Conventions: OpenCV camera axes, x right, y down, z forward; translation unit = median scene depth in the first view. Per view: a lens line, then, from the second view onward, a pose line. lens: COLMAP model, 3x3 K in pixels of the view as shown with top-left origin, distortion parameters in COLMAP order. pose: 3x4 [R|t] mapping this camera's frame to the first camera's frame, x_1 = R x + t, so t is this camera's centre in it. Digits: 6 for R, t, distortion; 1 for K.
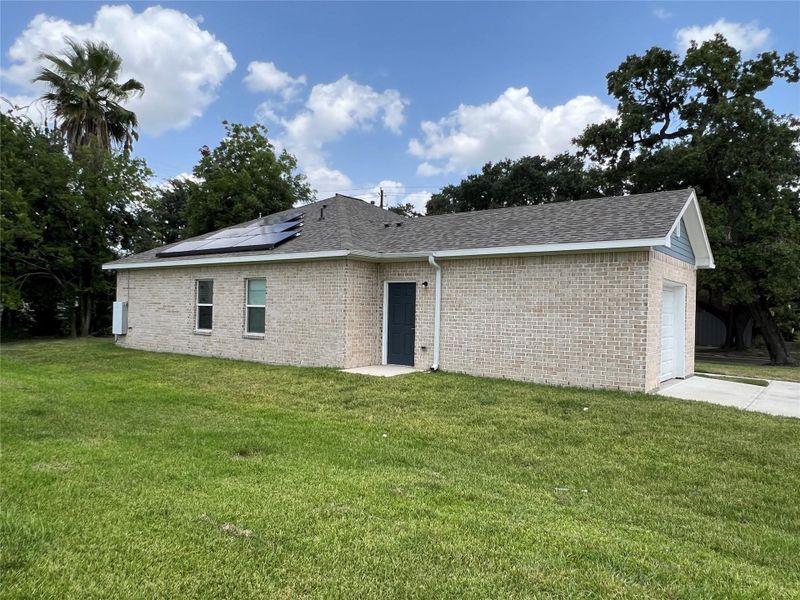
lens RADIAL K [[567.2, 0, 400.0], [0, 567.2, 300.0], [0, 0, 1]] dist [0.000728, -0.000027]
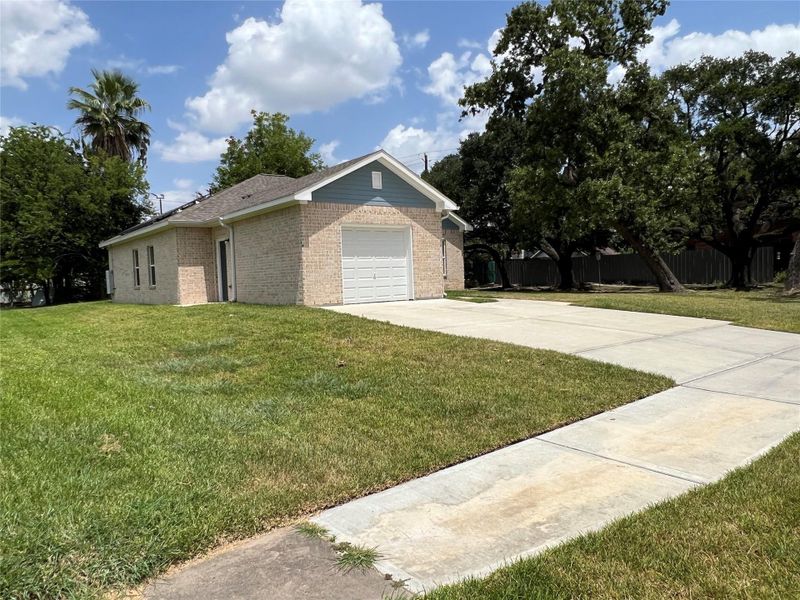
lens RADIAL K [[567.2, 0, 400.0], [0, 567.2, 300.0], [0, 0, 1]] dist [0.000728, -0.000027]
pose [[0.968070, -0.051351, -0.245364, 0.385305], [0.066506, 0.996330, 0.053880, 0.034660], [0.241697, -0.068478, 0.967933, -0.122042]]
